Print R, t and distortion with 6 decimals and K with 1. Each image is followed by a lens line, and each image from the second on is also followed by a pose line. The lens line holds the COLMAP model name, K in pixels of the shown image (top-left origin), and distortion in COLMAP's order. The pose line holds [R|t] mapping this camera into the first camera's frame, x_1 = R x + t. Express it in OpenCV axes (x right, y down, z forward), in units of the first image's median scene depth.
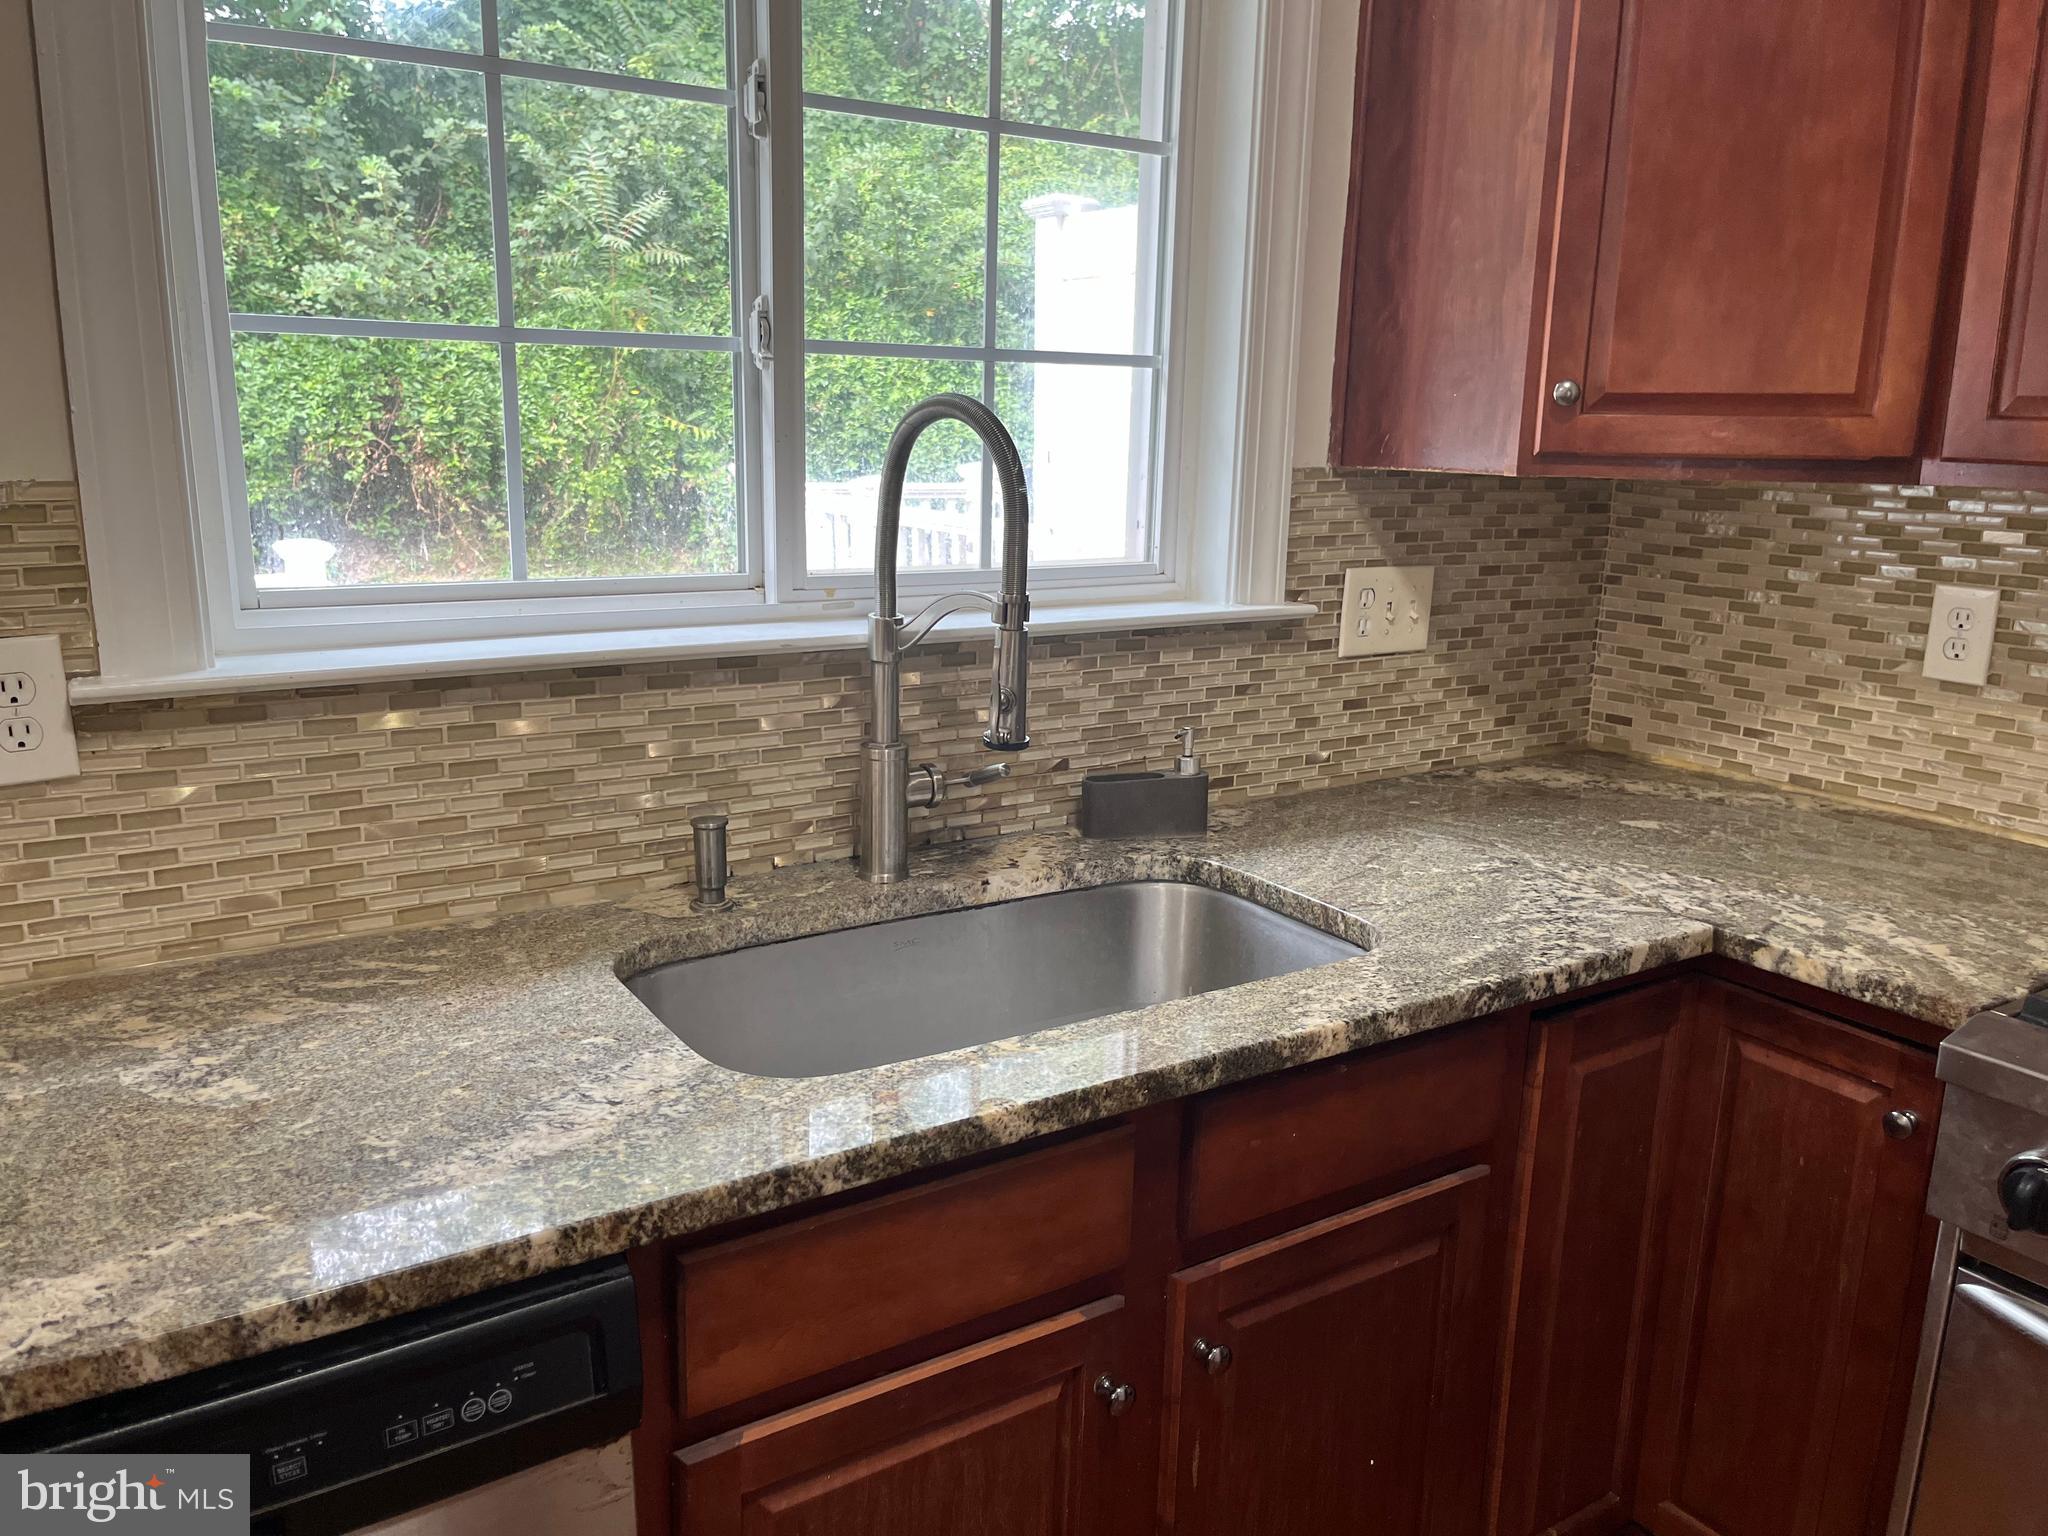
lens RADIAL K [[1555.9, 0, 1019.9], [0, 1555.9, 768.7], [0, 0, 1]] dist [0.060137, -0.080271]
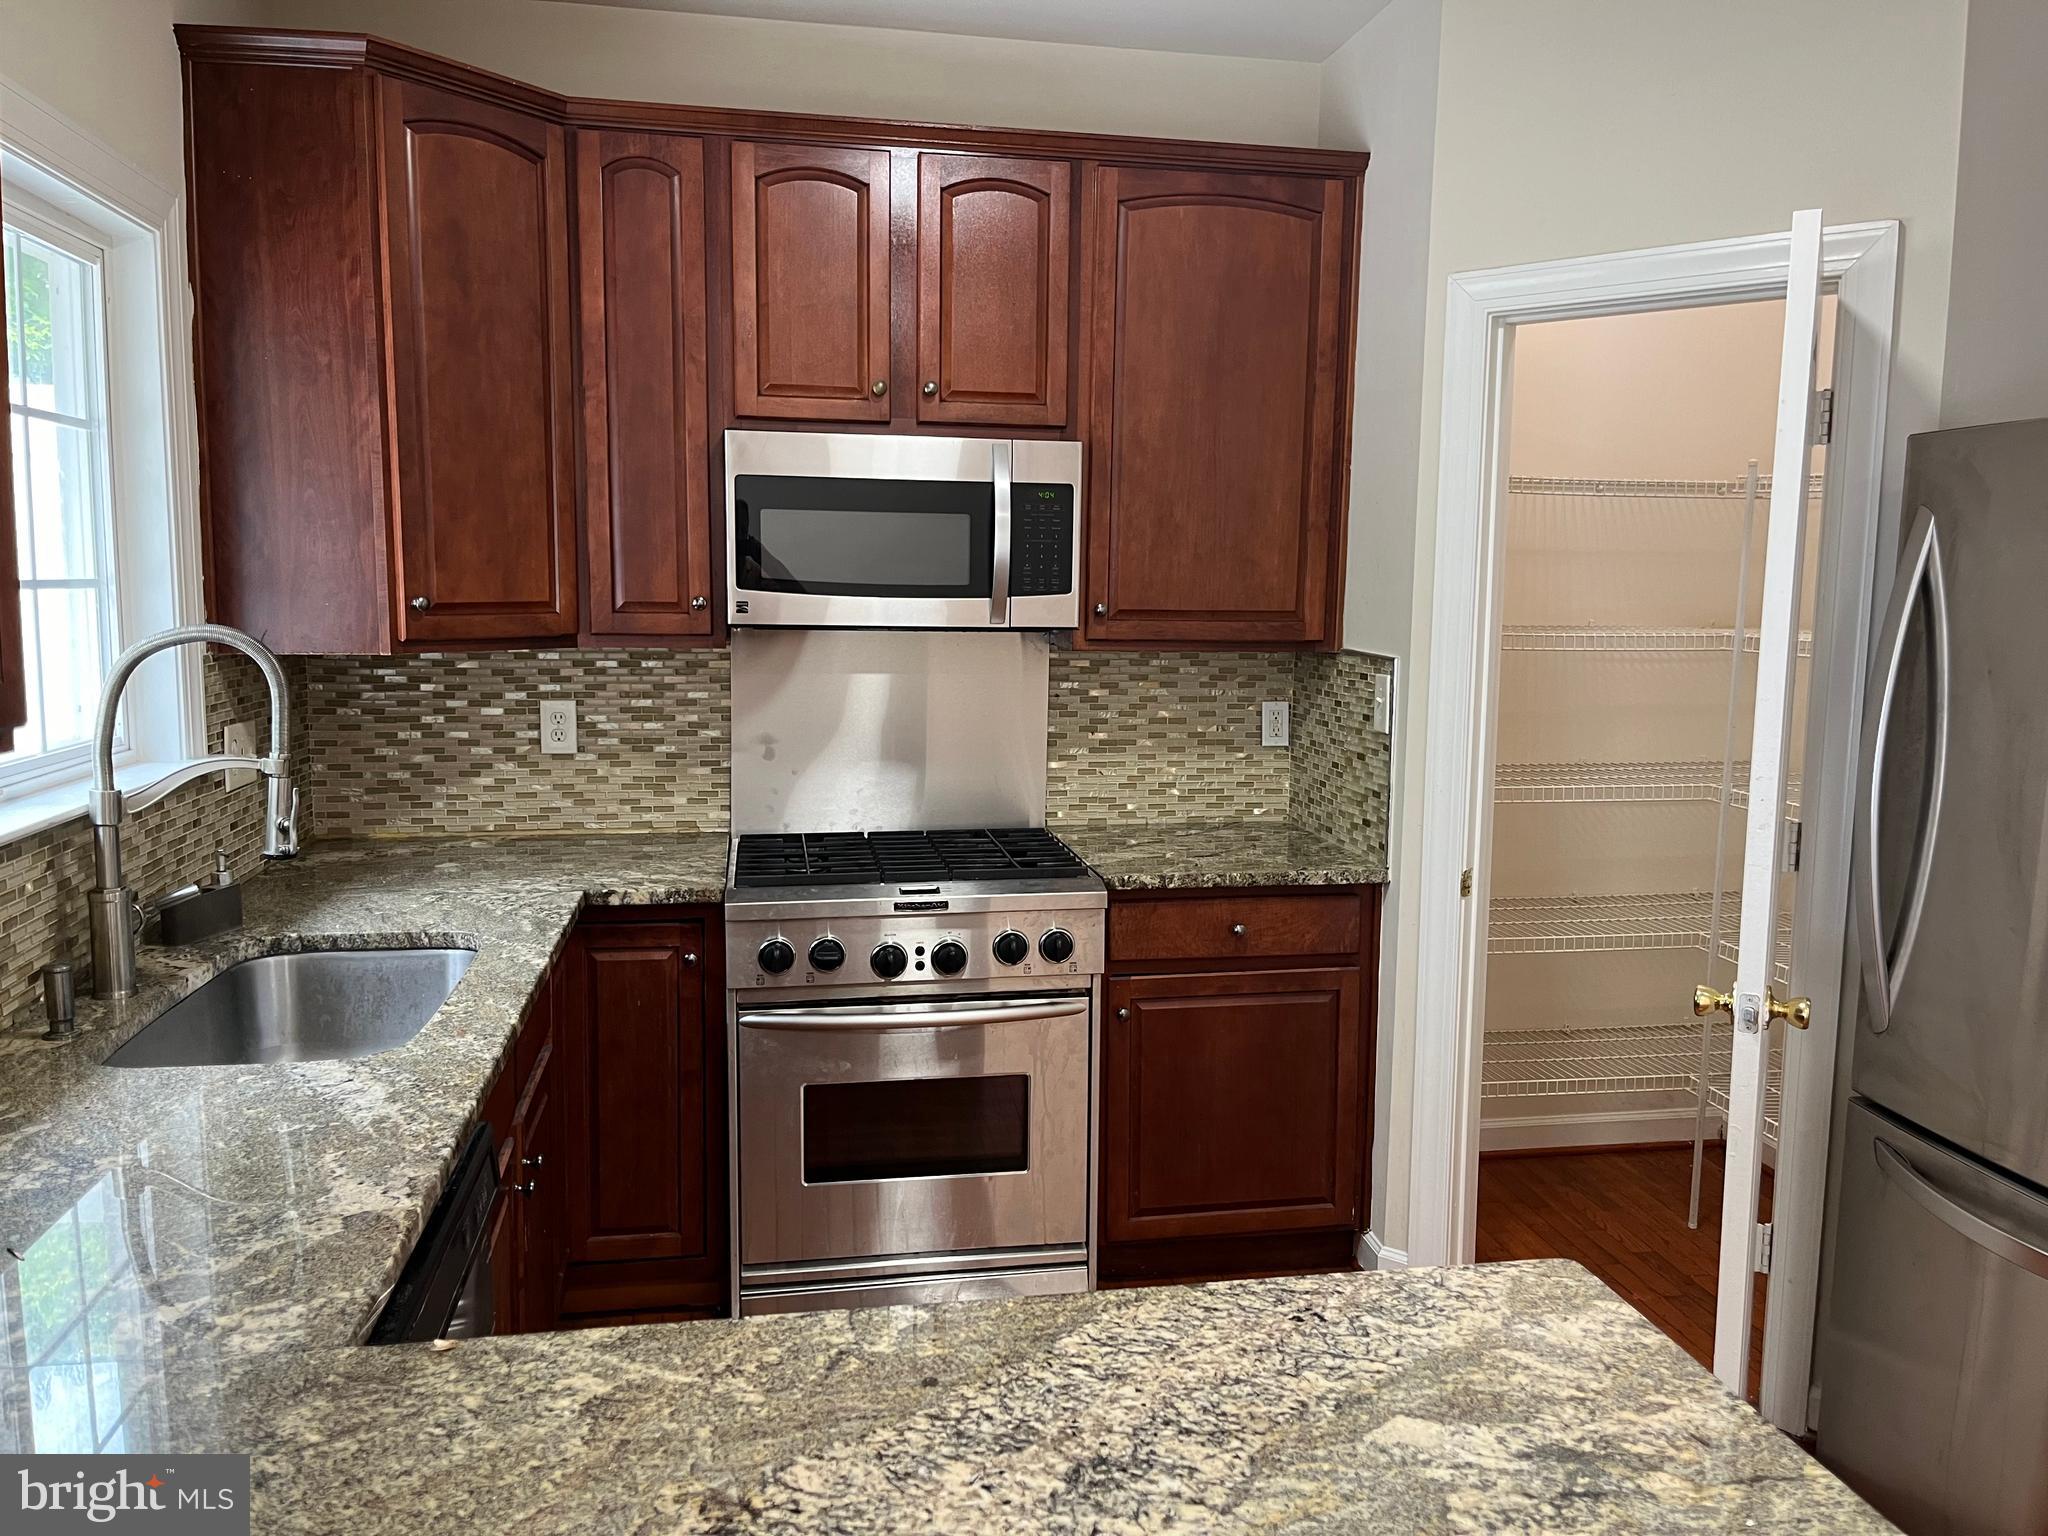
lens RADIAL K [[1555.9, 0, 1034.0], [0, 1555.9, 770.9], [0, 0, 1]] dist [0.060137, -0.080271]
pose [[0.385950, -0.129568, 0.913375, -0.878138], [0.201428, 0.978034, 0.053626, -0.025237], [-0.900261, 0.163283, 0.403571, -0.203301]]
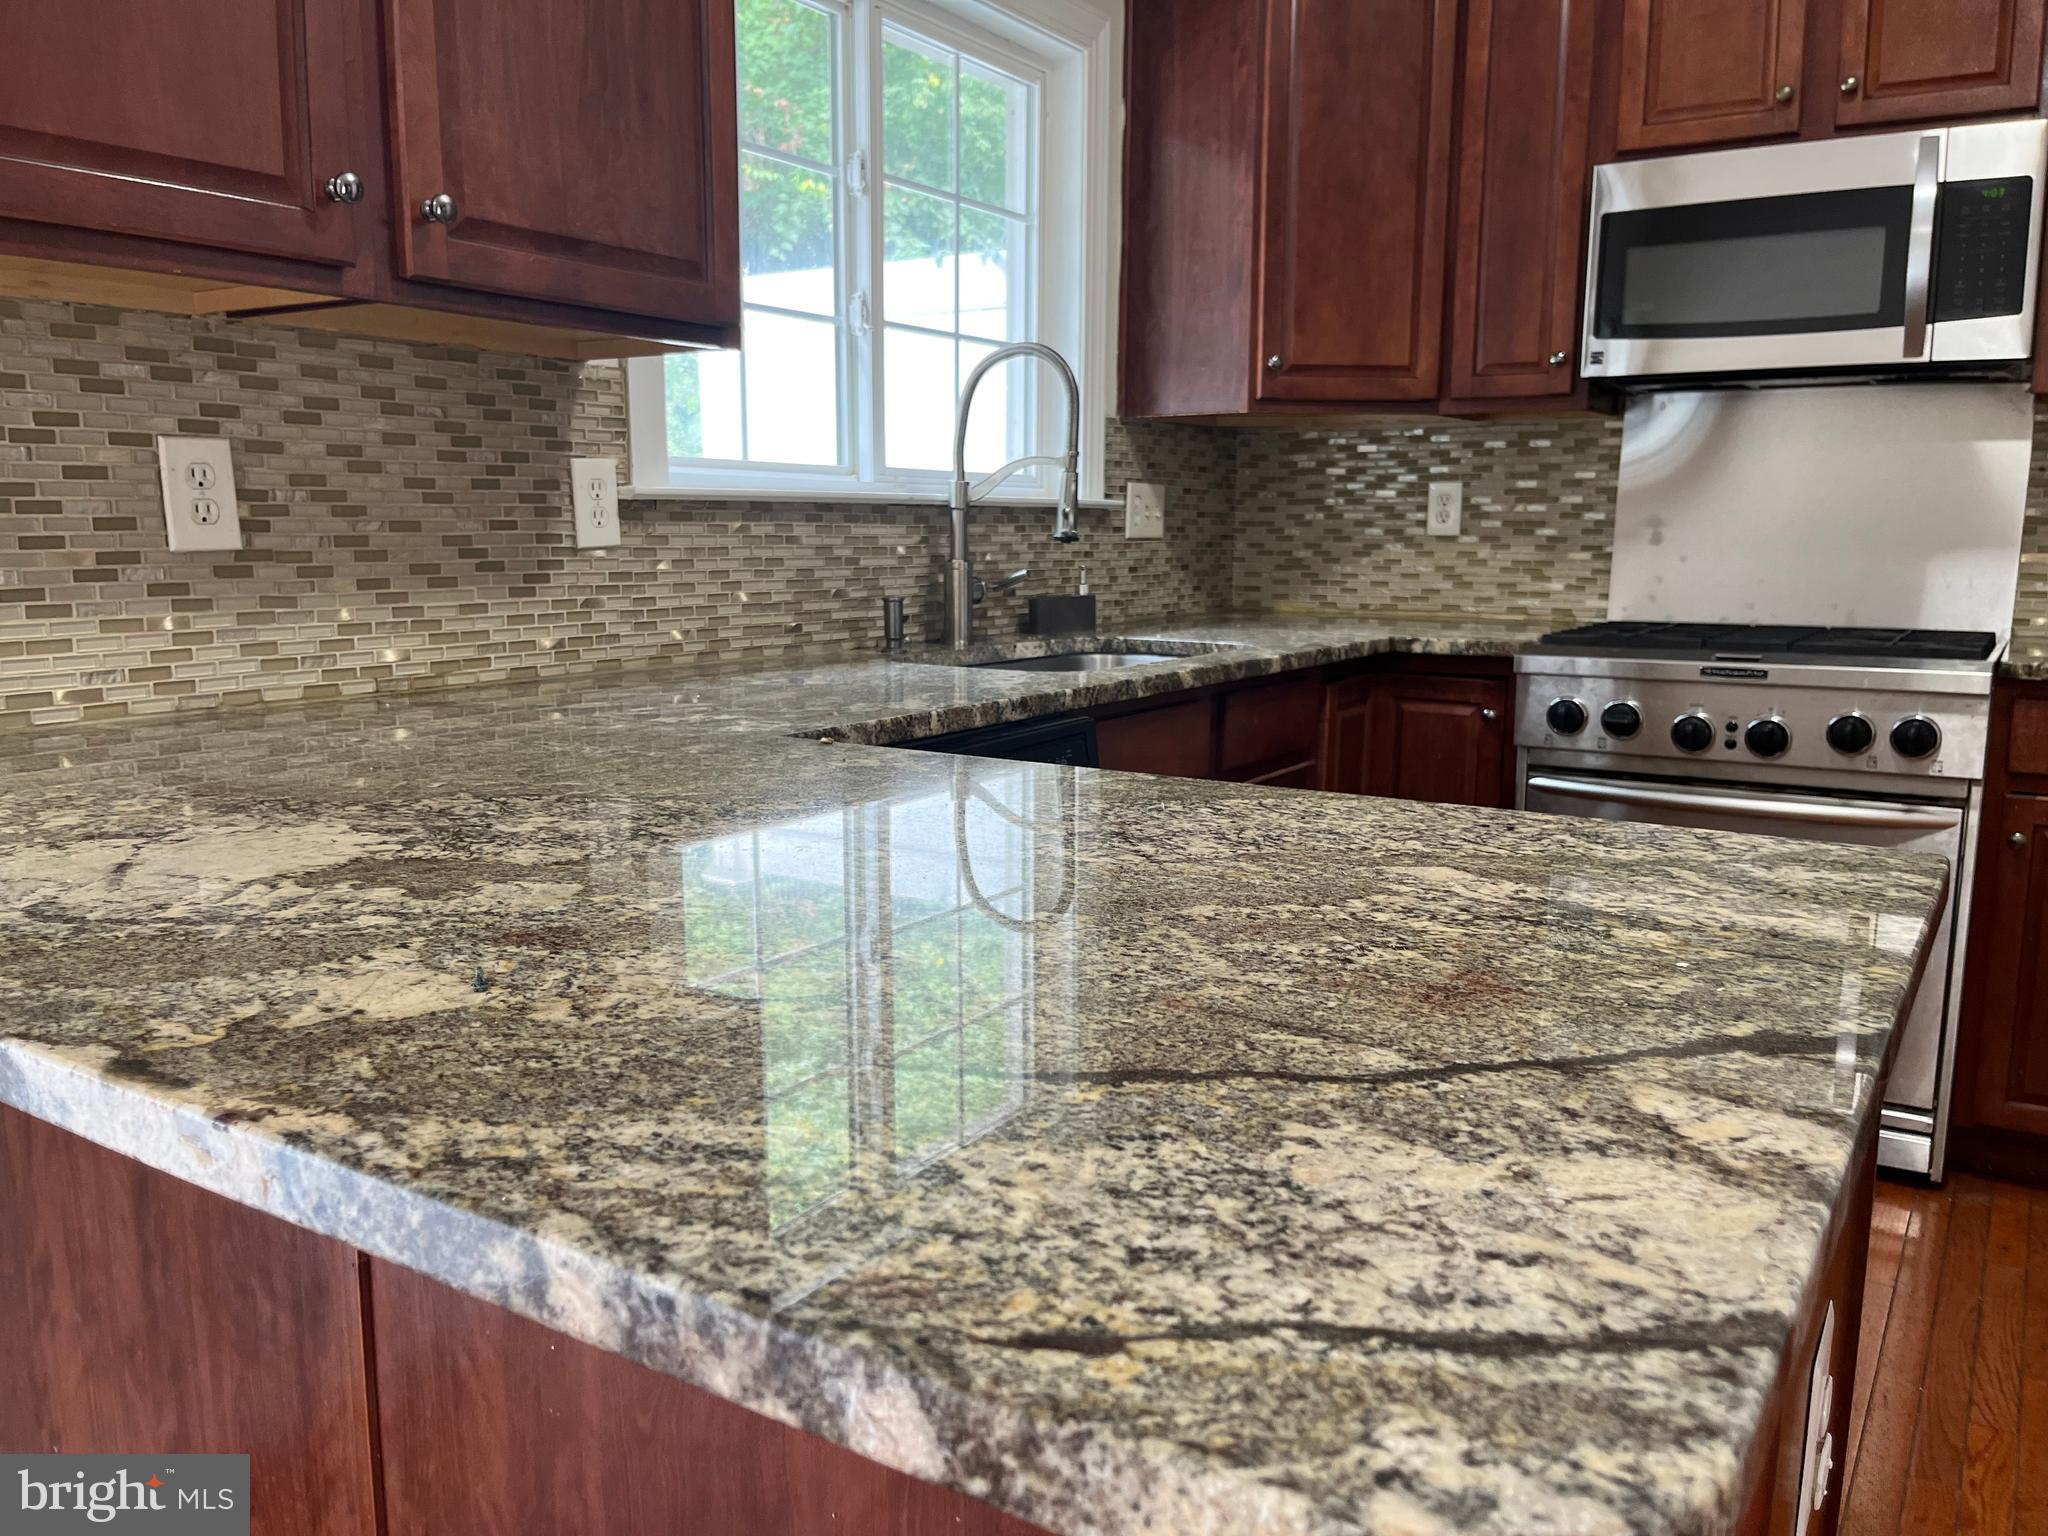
lens RADIAL K [[1555.9, 0, 1007.7], [0, 1555.9, 787.3], [0, 0, 1]] dist [0.060137, -0.080271]
pose [[0.917274, -0.084606, 0.389166, -0.643129], [0.104882, 0.993998, -0.031111, 0.256223], [-0.384198, 0.069354, 0.920642, -0.484708]]
